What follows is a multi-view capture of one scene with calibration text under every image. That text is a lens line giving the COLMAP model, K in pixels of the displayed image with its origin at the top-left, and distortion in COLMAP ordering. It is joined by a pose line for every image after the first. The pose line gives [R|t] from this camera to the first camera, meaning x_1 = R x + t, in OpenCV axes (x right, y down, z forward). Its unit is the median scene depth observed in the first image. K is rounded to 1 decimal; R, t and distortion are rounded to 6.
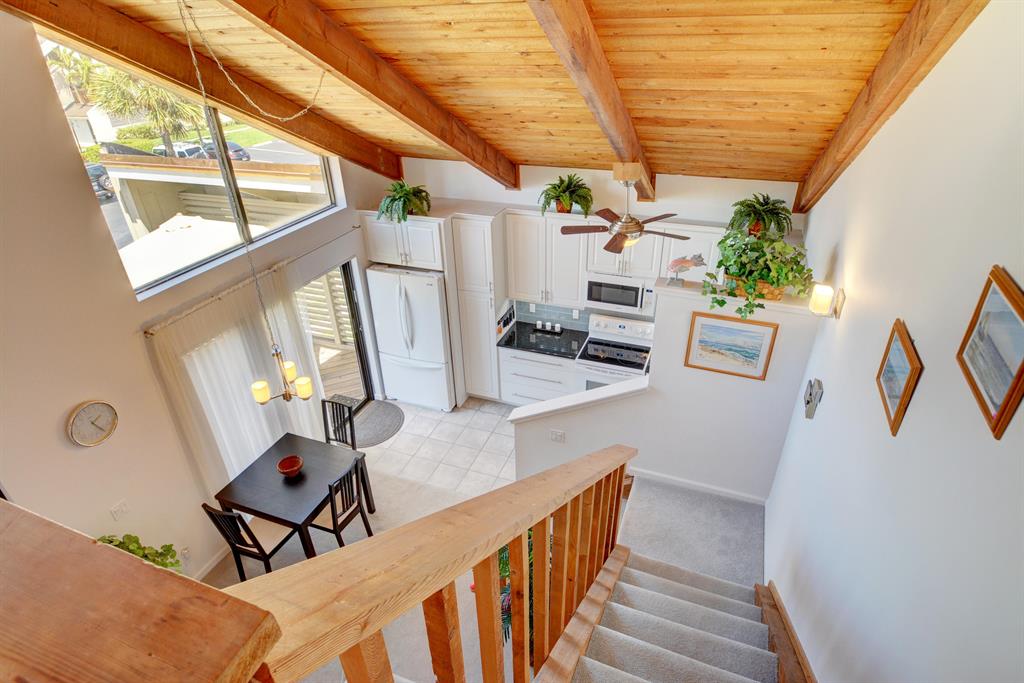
lens RADIAL K [[556.1, 0, 514.4], [0, 556.1, 348.0], [0, 0, 1]] dist [-0.016958, -0.005516]
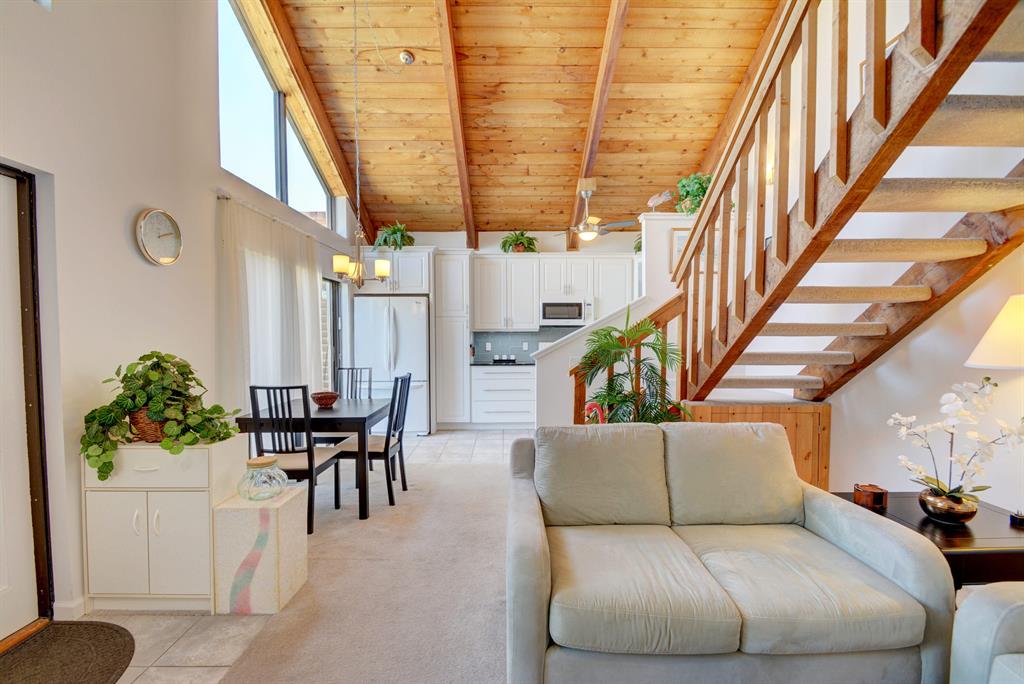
lens RADIAL K [[452.2, 0, 514.8], [0, 452.2, 349.7], [0, 0, 1]] dist [0.010567, -0.012639]
pose [[0.927239, 0.007026, 0.374403, -0.341617], [0.171601, 0.880694, -0.441510, 0.456091], [-0.332837, 0.473634, 0.815408, 0.216069]]
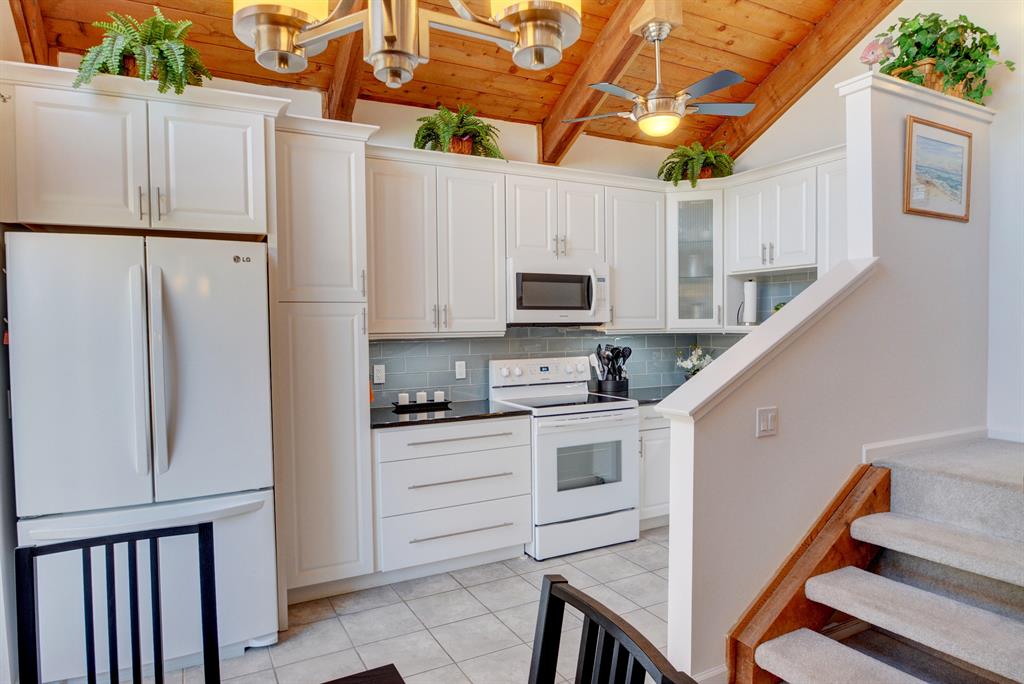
lens RADIAL K [[616.3, 0, 514.5], [0, 616.3, 348.7], [0, 0, 1]] dist [-0.026161, -0.001394]
pose [[0.654341, -0.012630, 0.756094, -0.377936], [0.376465, 0.872590, -0.311225, 0.157423], [-0.655829, 0.488290, 0.575726, 0.699832]]
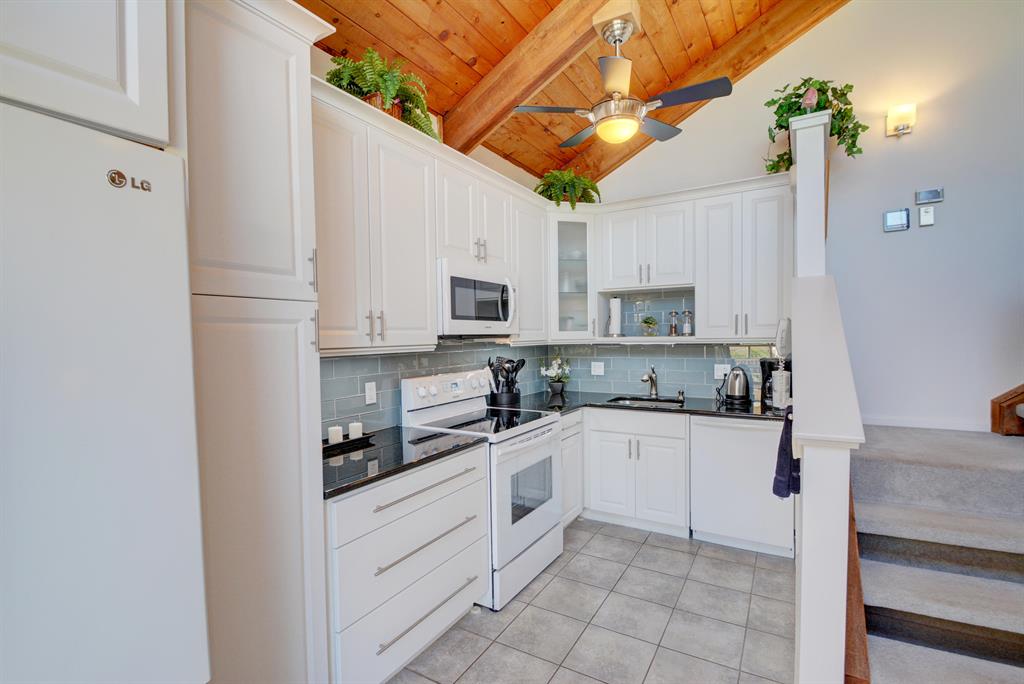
lens RADIAL K [[472.7, 0, 514.5], [0, 472.7, 350.9], [0, 0, 1]] dist [0.001298, -0.003235]
pose [[0.167201, -0.011486, 0.985856, -0.291430], [0.505680, 0.859389, -0.075750, -0.002075], [-0.846364, 0.511193, 0.149499, 0.967996]]
